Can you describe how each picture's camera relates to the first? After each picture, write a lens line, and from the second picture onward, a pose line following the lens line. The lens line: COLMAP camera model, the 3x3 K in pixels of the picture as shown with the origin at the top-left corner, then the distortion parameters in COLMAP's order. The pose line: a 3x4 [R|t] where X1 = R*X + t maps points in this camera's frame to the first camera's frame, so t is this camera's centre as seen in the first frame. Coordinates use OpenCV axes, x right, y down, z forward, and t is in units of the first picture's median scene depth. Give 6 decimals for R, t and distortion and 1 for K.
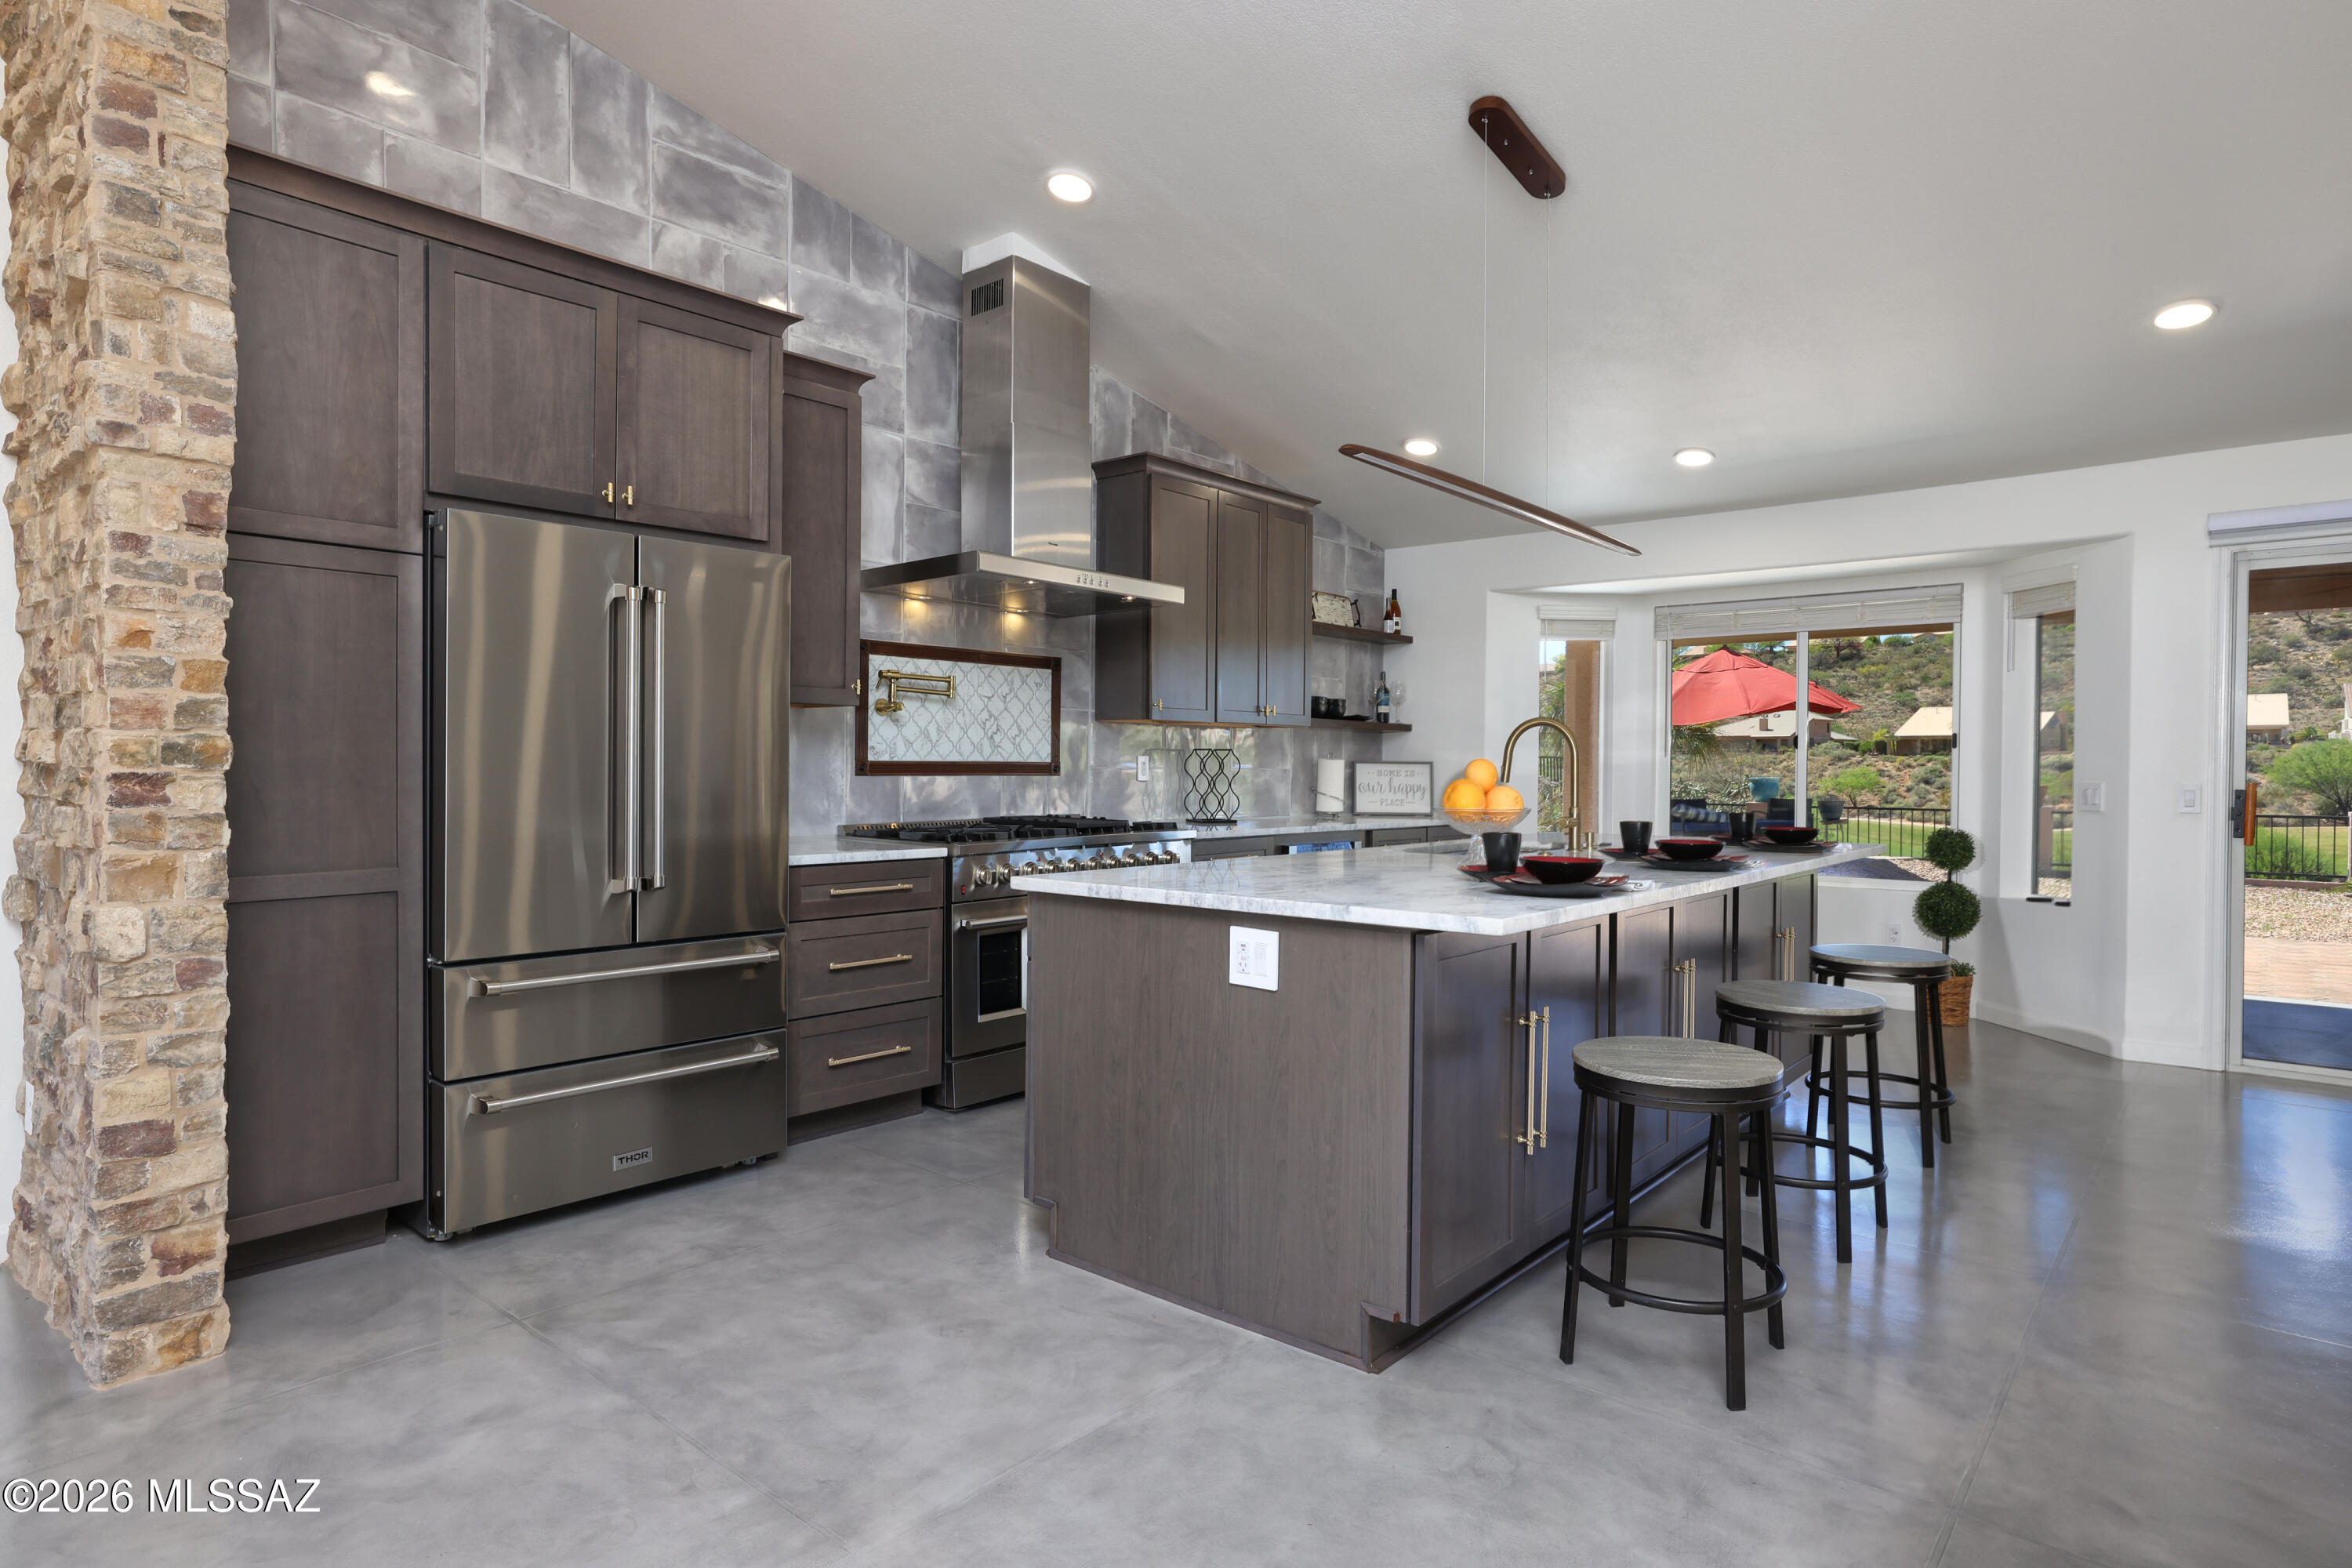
lens RADIAL K [[1288.4, 0, 1176.0], [0, 1288.4, 784.0], [0, 0, 1]] dist [-0.021597, 0.026081]
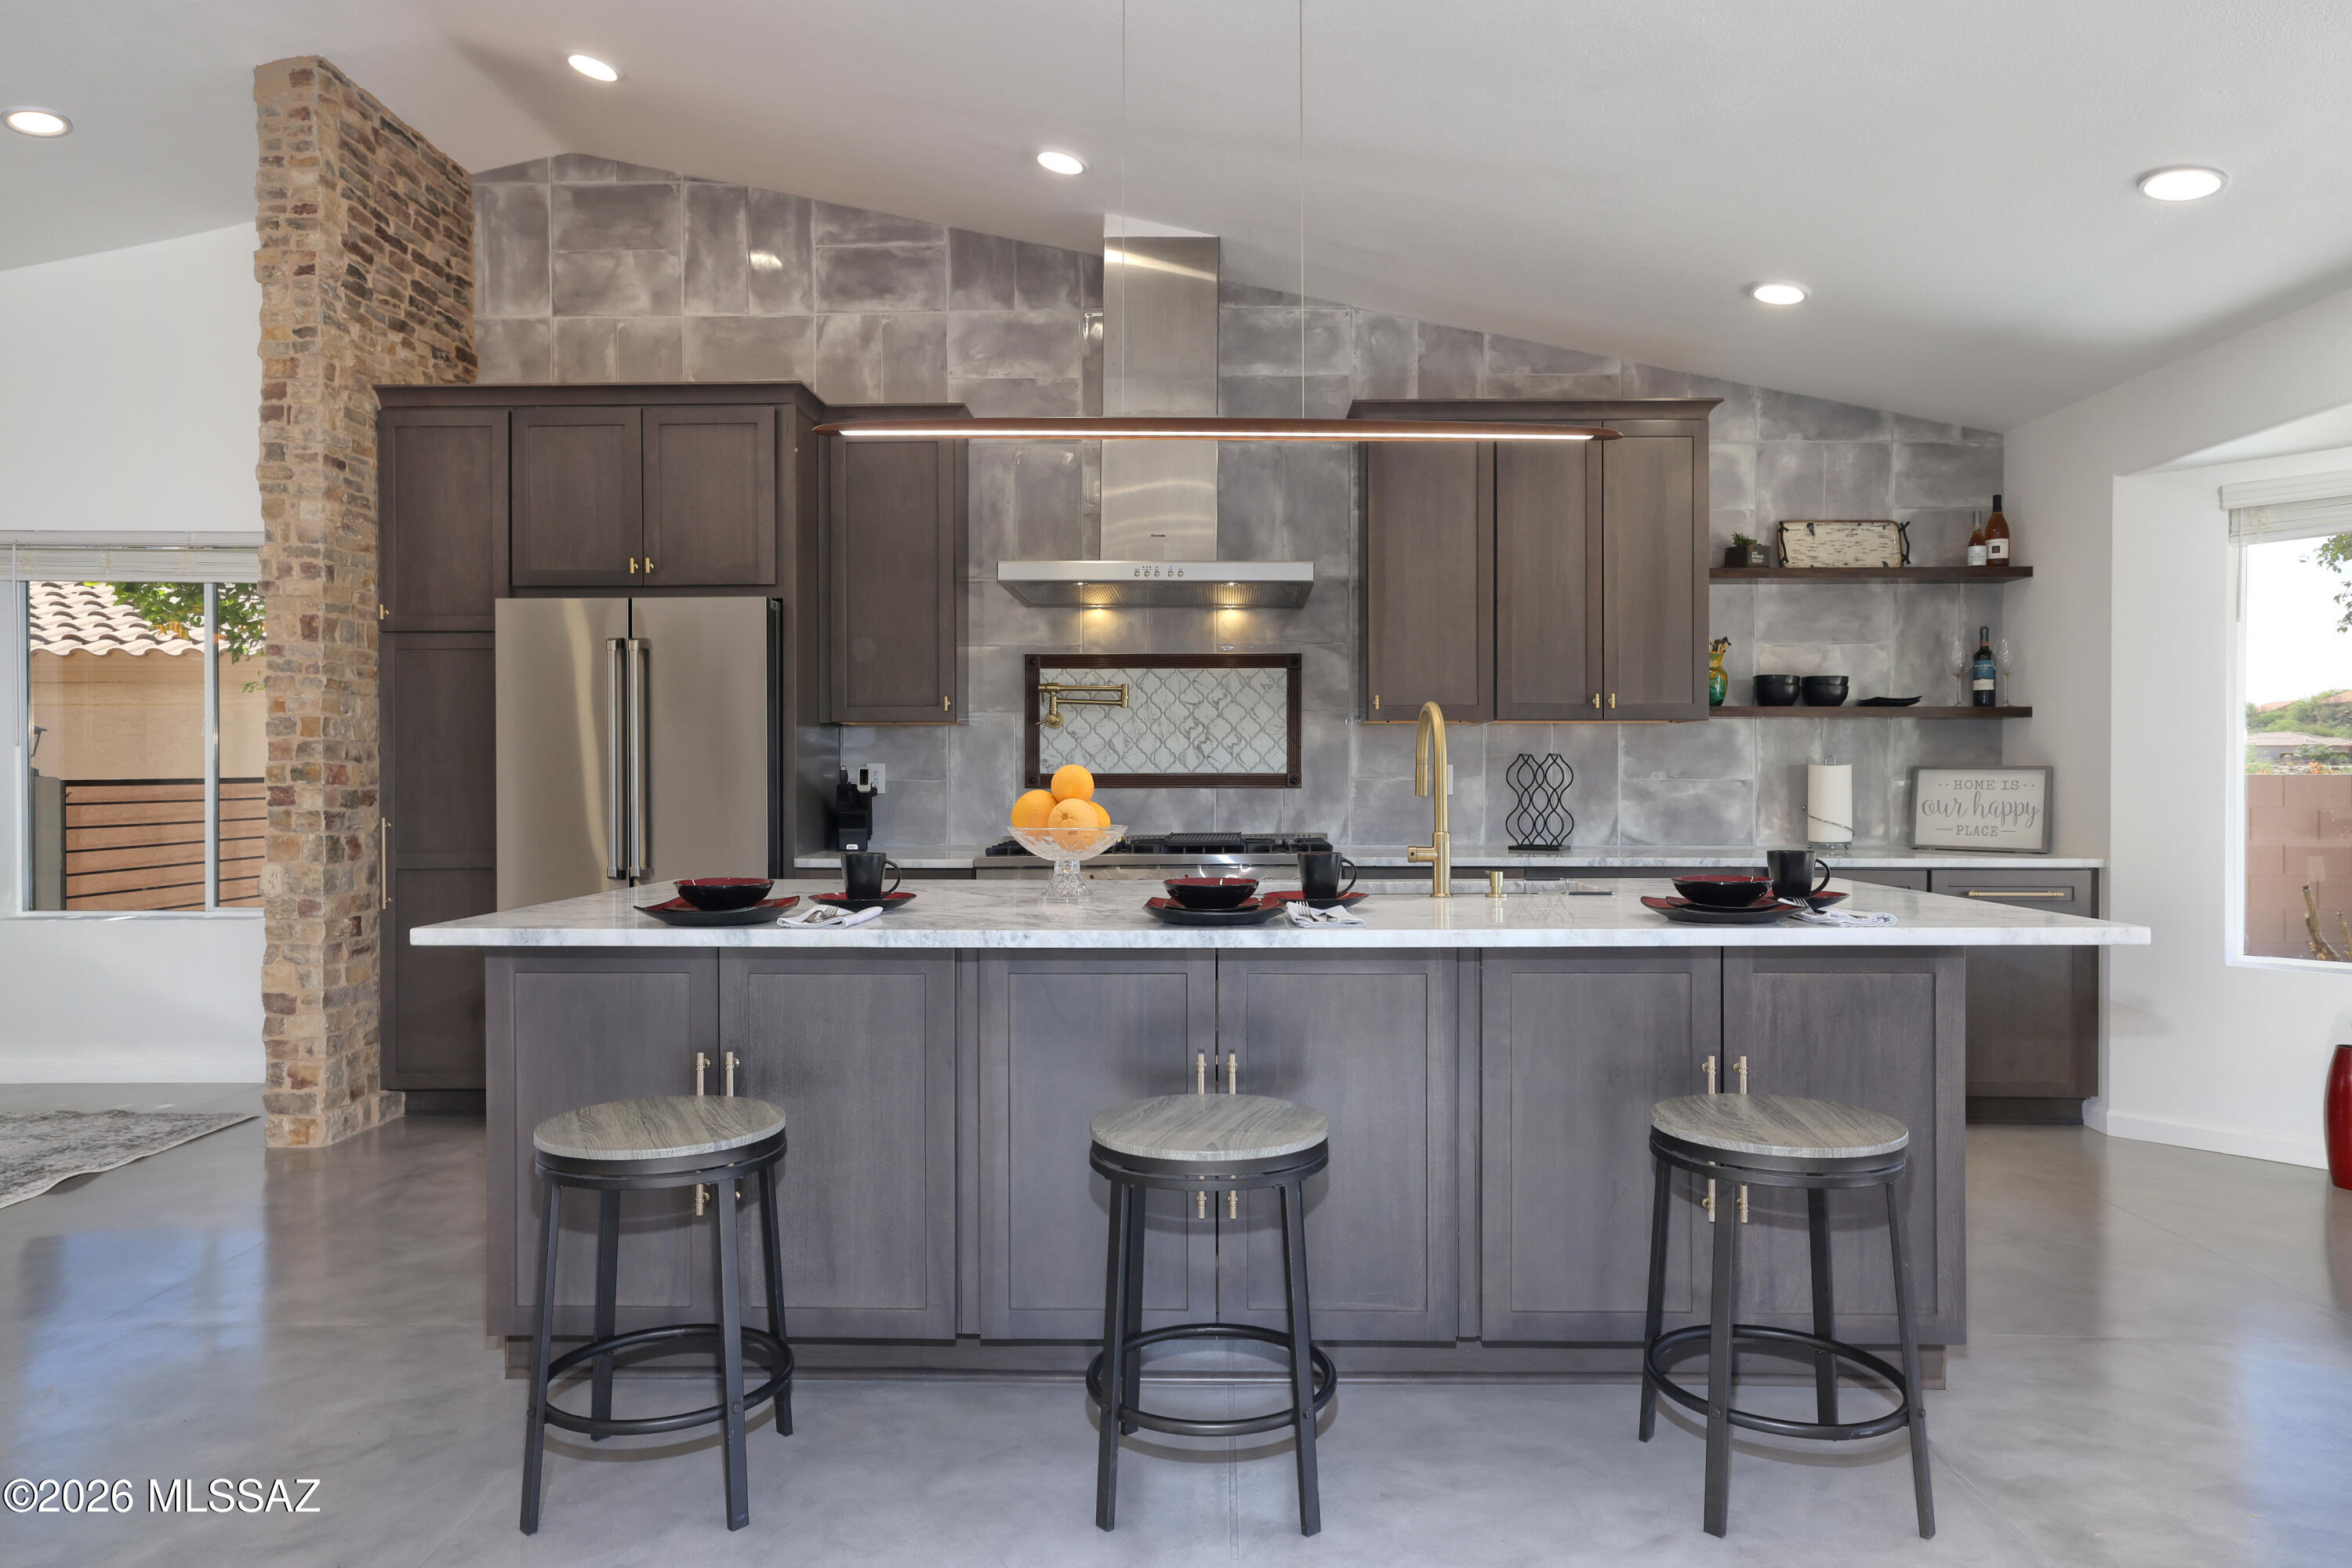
lens RADIAL K [[1476.2, 0, 1176.0], [0, 1476.2, 784.0], [0, 0, 1]] dist [0.001379, 0.004947]
pose [[0.632449, -0.002722, -0.774597, 0.735903], [-0.005599, 0.999952, -0.008085, -0.001070], [0.774581, 0.009451, 0.632404, 0.349807]]
